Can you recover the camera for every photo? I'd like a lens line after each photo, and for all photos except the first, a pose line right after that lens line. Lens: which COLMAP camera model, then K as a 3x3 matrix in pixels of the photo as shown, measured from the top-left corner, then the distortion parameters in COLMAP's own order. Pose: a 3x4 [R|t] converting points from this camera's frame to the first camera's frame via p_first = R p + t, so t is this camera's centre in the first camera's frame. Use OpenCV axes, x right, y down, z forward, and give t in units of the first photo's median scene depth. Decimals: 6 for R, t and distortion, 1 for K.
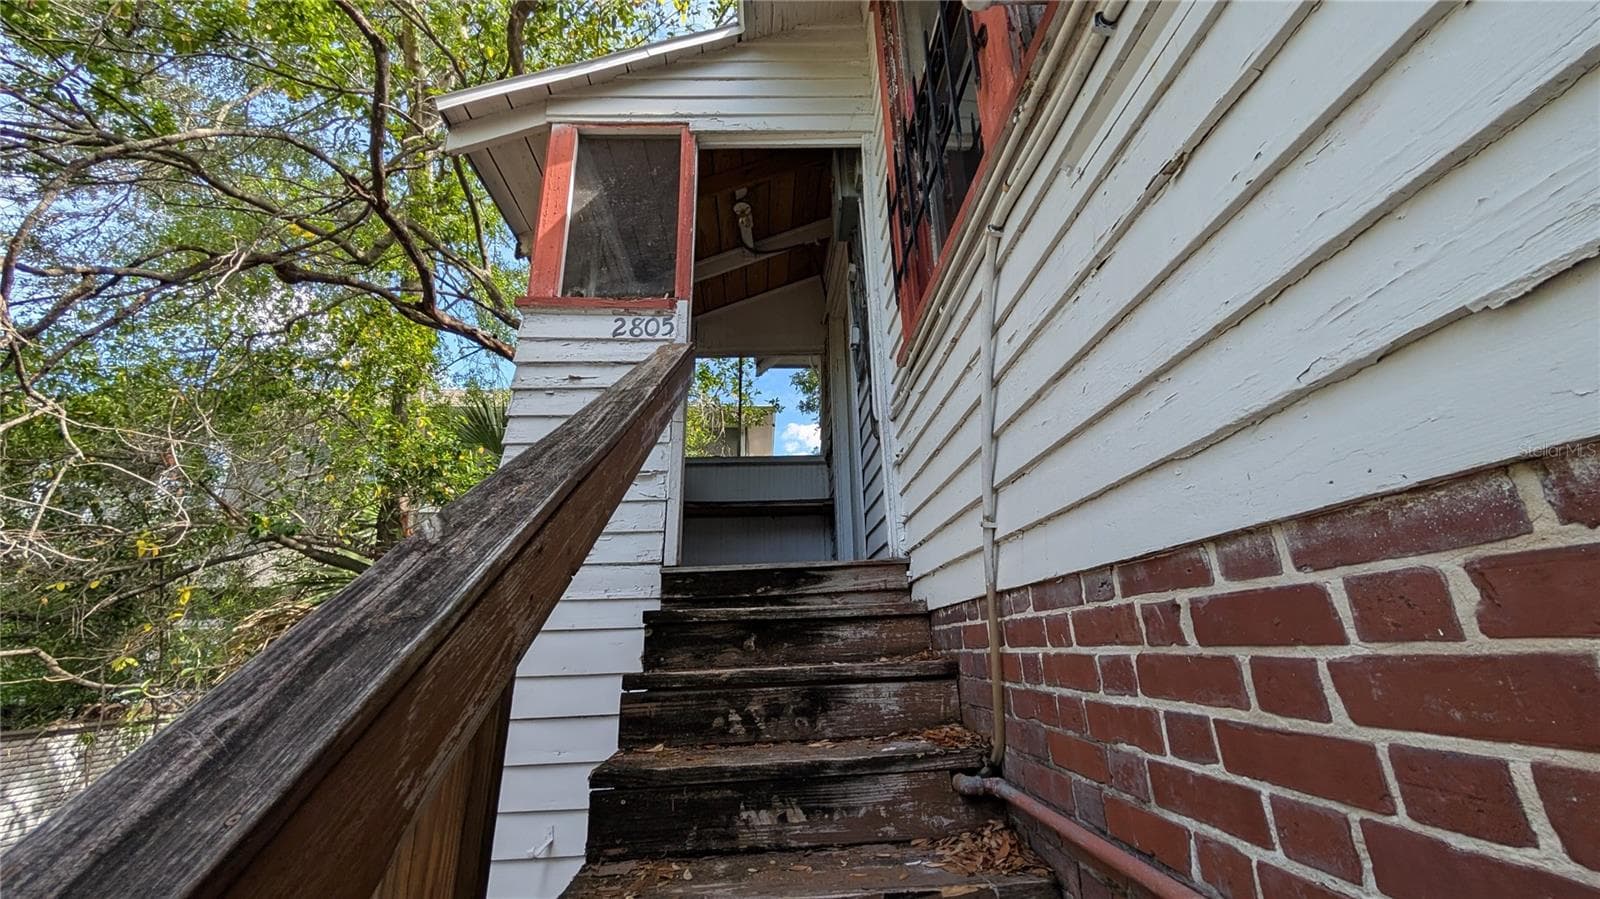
lens RADIAL K [[603.9, 0, 798.1], [0, 603.9, 451.3], [0, 0, 1]] dist [0.001423, -0.000091]
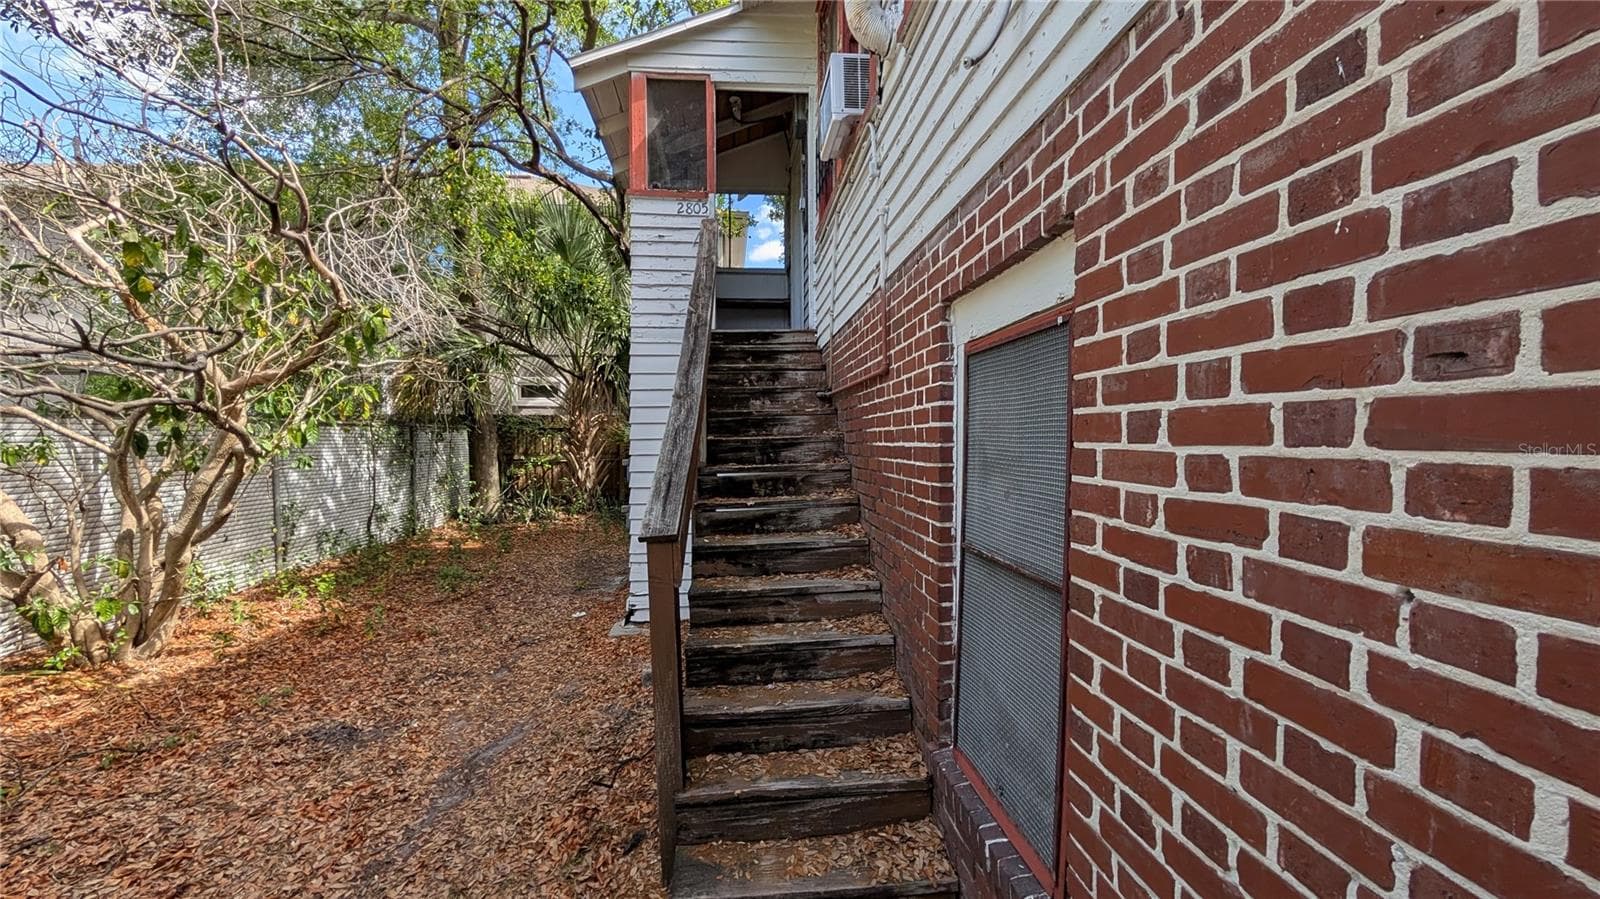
lens RADIAL K [[603.9, 0, 798.1], [0, 603.9, 451.3], [0, 0, 1]] dist [0.001423, -0.000091]
pose [[0.998069, 0.019022, 0.059126, -0.011441], [-0.037515, 0.943307, 0.329794, -0.106398], [-0.049500, -0.331375, 0.942200, -1.014848]]
